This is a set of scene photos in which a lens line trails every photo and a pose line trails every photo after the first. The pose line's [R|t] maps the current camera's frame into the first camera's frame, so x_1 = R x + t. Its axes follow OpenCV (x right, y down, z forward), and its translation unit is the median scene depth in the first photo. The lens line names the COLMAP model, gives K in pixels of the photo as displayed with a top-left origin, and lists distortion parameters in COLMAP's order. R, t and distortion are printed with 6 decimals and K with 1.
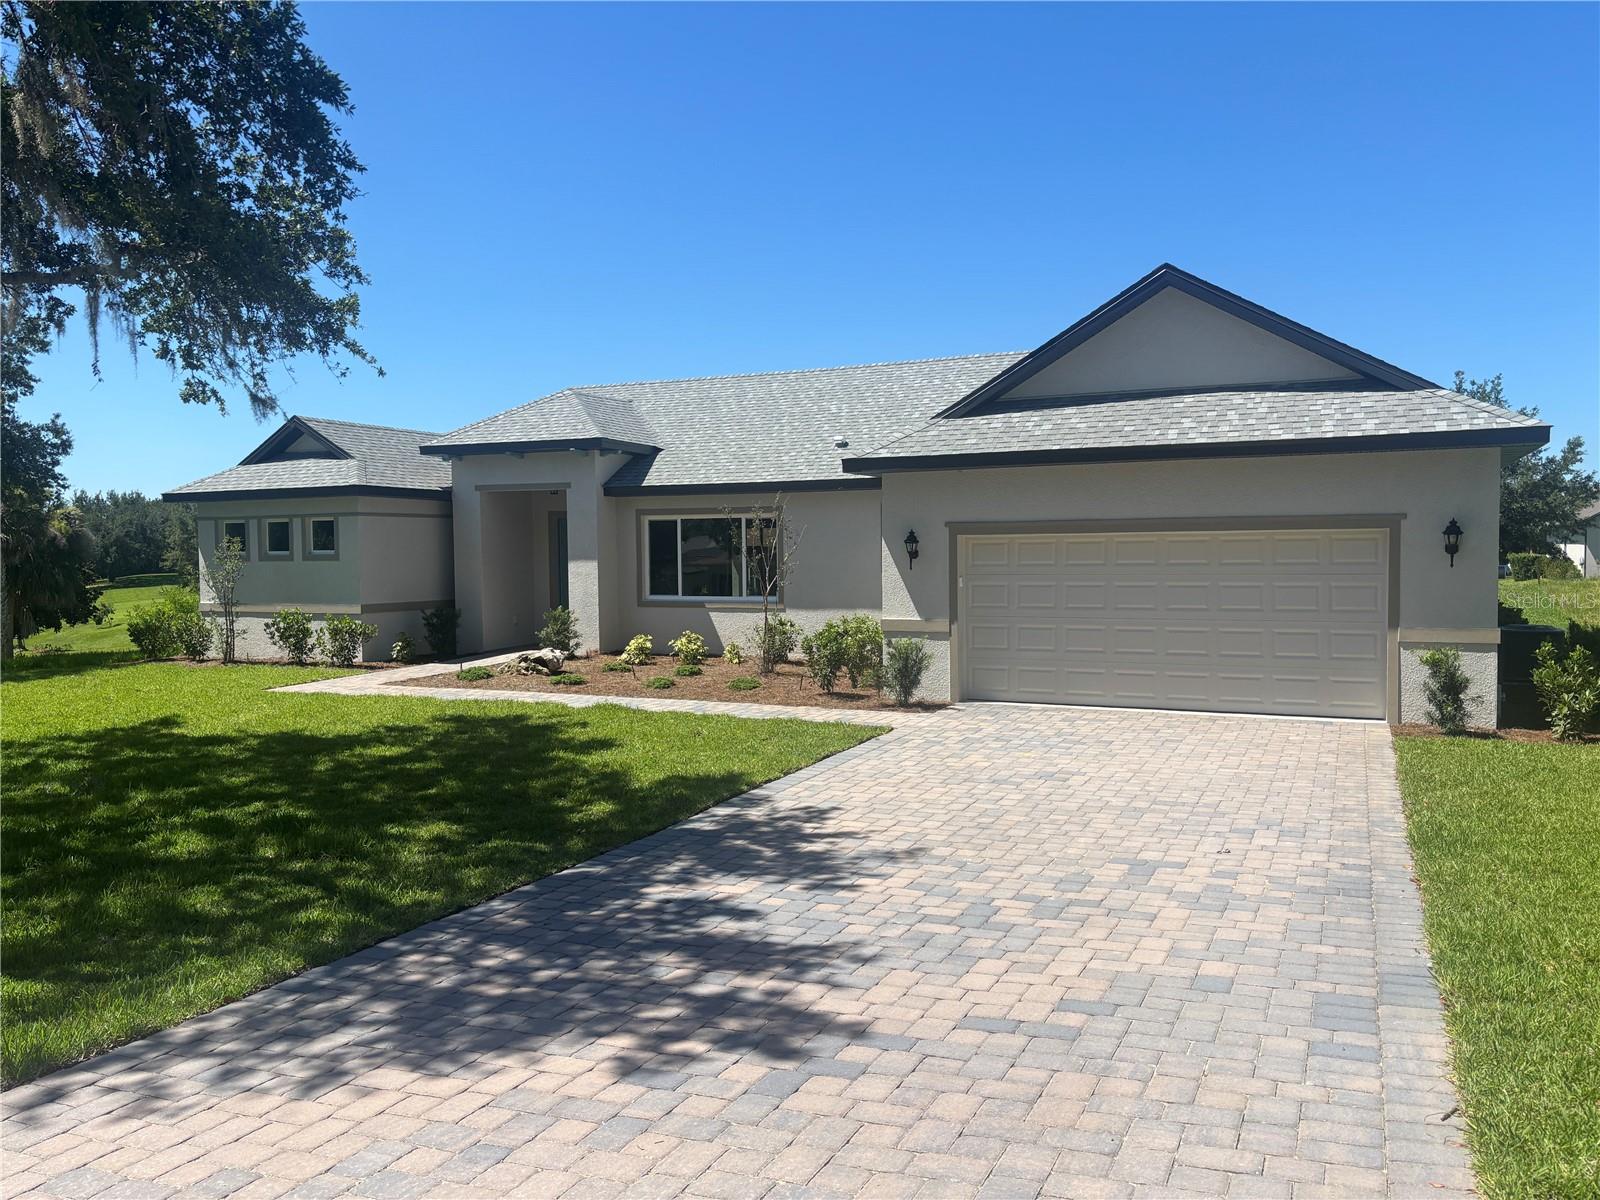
lens RADIAL K [[1214.5, 0, 798.7], [0, 1214.5, 606.8], [0, 0, 1]] dist [0.051616, -0.064093]
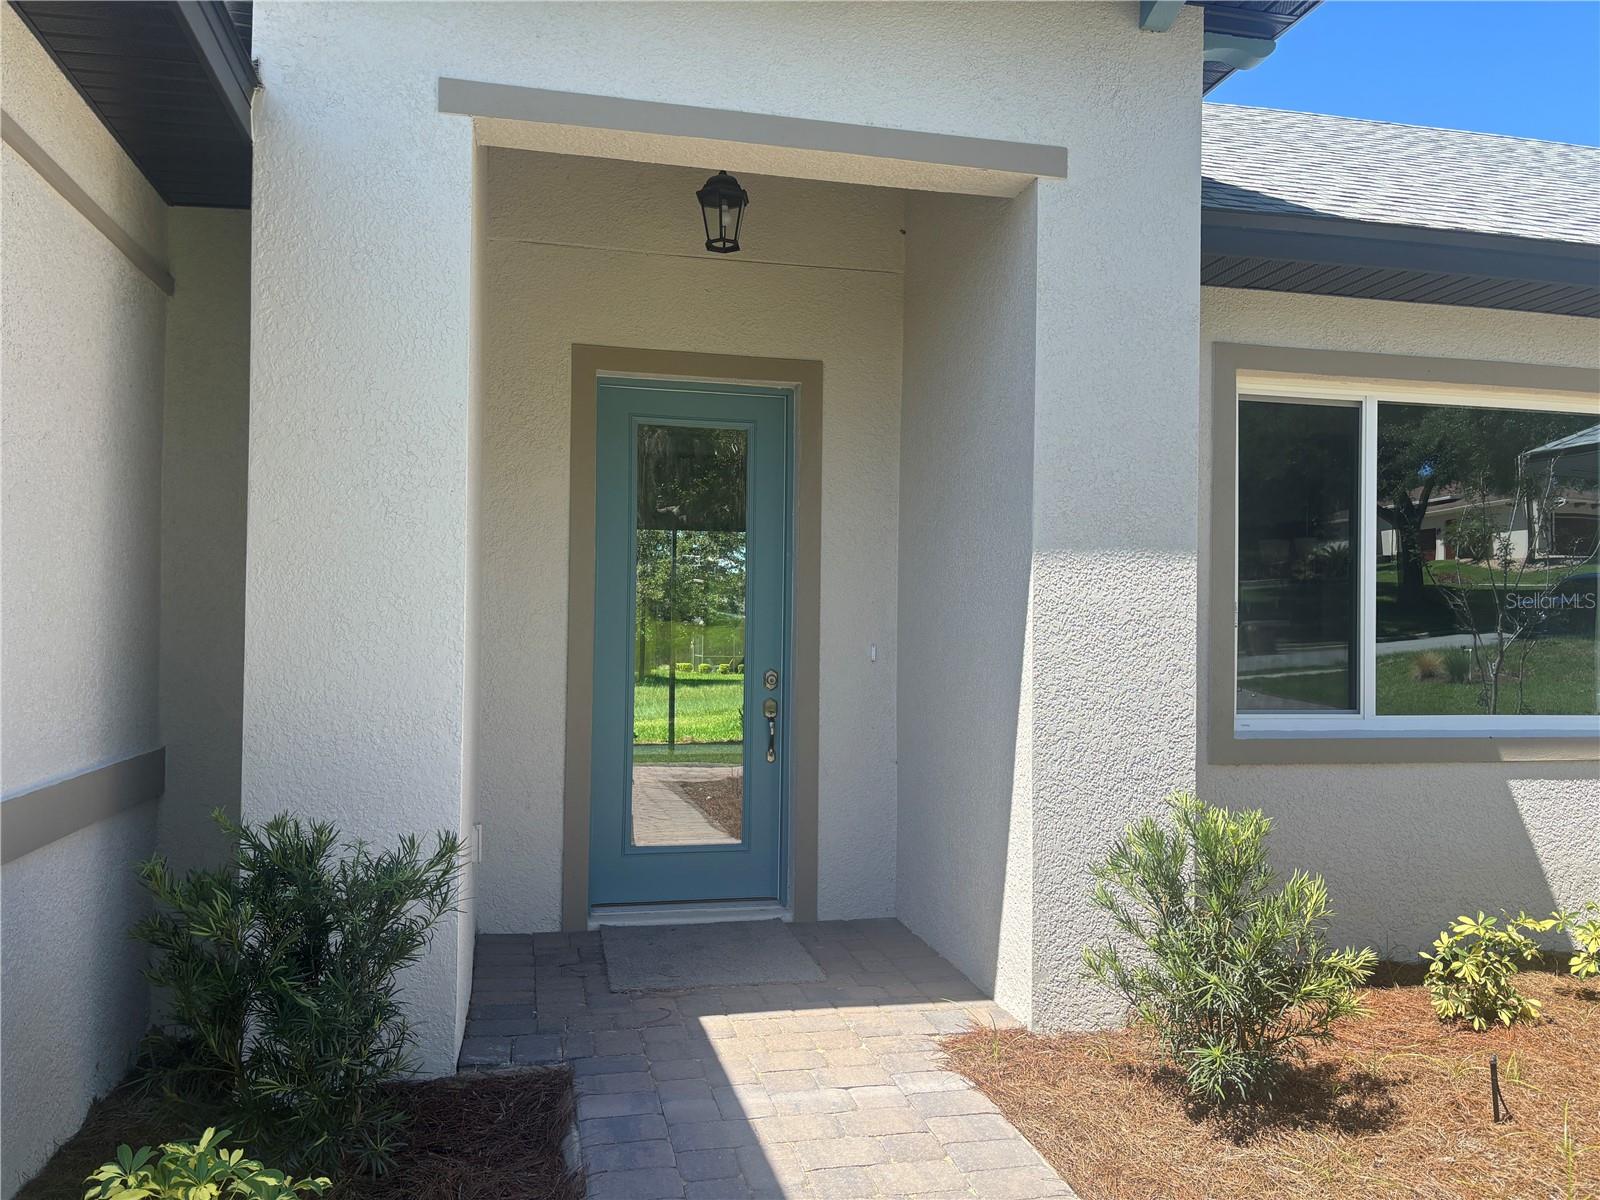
lens RADIAL K [[1214.5, 0, 798.7], [0, 1214.5, 606.8], [0, 0, 1]] dist [0.051616, -0.064093]
pose [[0.792449, 0.031962, 0.609100, -0.456766], [0.007035, 0.998081, -0.061526, -0.023091], [-0.609897, 0.053041, 0.790703, 1.187761]]
